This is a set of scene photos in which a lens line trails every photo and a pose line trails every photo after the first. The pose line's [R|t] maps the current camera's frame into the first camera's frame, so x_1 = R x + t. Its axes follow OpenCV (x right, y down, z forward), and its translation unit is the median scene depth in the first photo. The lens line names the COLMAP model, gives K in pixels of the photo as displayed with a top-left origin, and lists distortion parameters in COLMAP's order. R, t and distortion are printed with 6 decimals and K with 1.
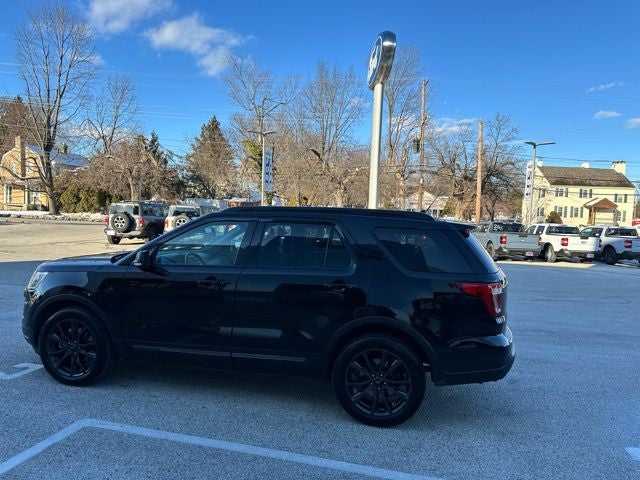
lens RADIAL K [[450.4, 0, 322.0], [0, 450.4, 244.9], [0, 0, 1]] dist [0.034137, -0.043829]
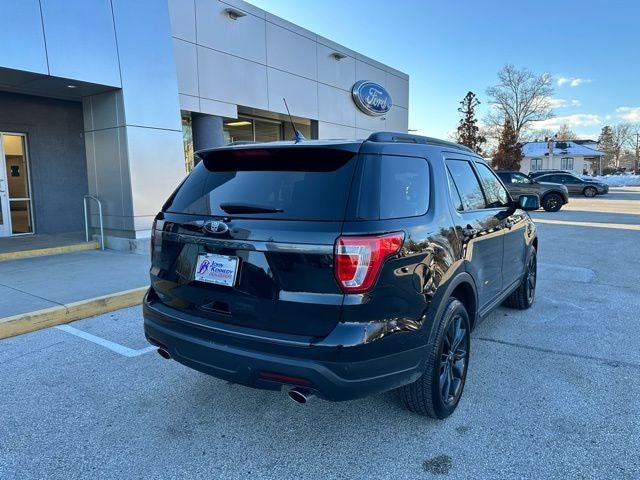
lens RADIAL K [[450.4, 0, 315.3], [0, 450.4, 236.8], [0, 0, 1]] dist [0.034137, -0.043829]
pose [[-0.374674, 0.075729, -0.924059, 0.149120], [-0.068807, 0.991639, 0.109166, 0.000451], [0.924600, 0.104483, -0.366330, 0.226944]]
